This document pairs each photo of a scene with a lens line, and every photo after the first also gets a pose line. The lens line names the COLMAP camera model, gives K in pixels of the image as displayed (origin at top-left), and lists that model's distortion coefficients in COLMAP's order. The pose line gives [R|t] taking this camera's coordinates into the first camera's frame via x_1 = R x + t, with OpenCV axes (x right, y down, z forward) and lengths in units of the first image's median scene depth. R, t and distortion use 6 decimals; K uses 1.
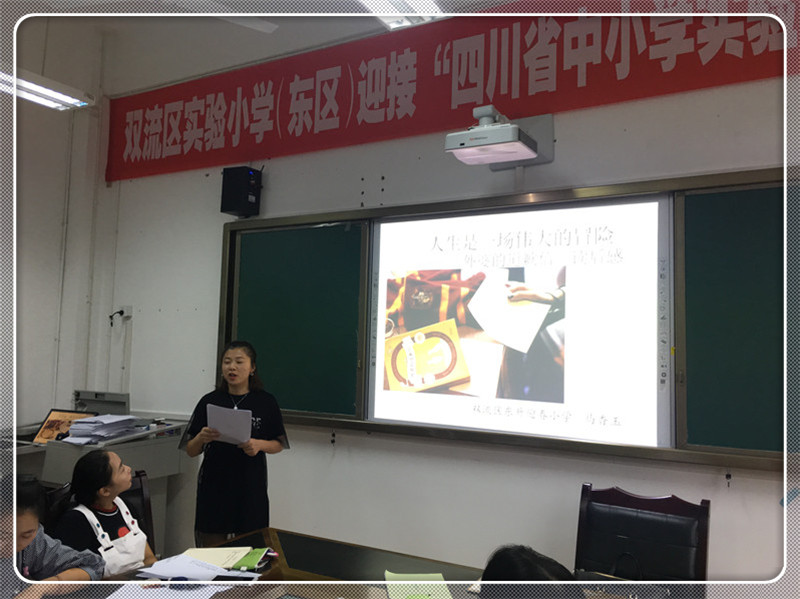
lens RADIAL K [[685.7, 0, 393.5], [0, 685.7, 293.6], [0, 0, 1]] dist [0.075740, -0.102998]
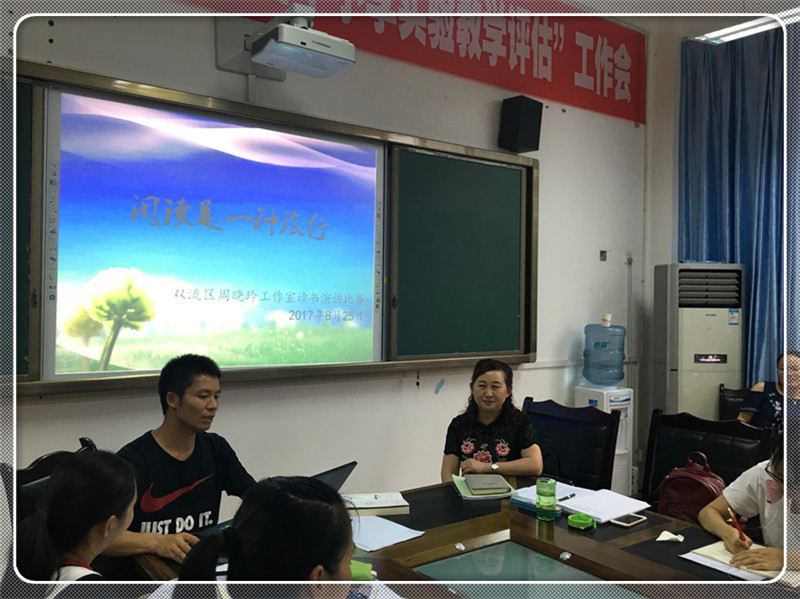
lens RADIAL K [[685.7, 0, 403.9], [0, 685.7, 297.5], [0, 0, 1]] dist [0.075740, -0.102998]
pose [[0.397234, -0.015122, 0.917593, -0.503295], [-0.076719, 0.995817, 0.049623, 0.039131], [-0.914505, -0.090109, 0.394412, 0.385623]]
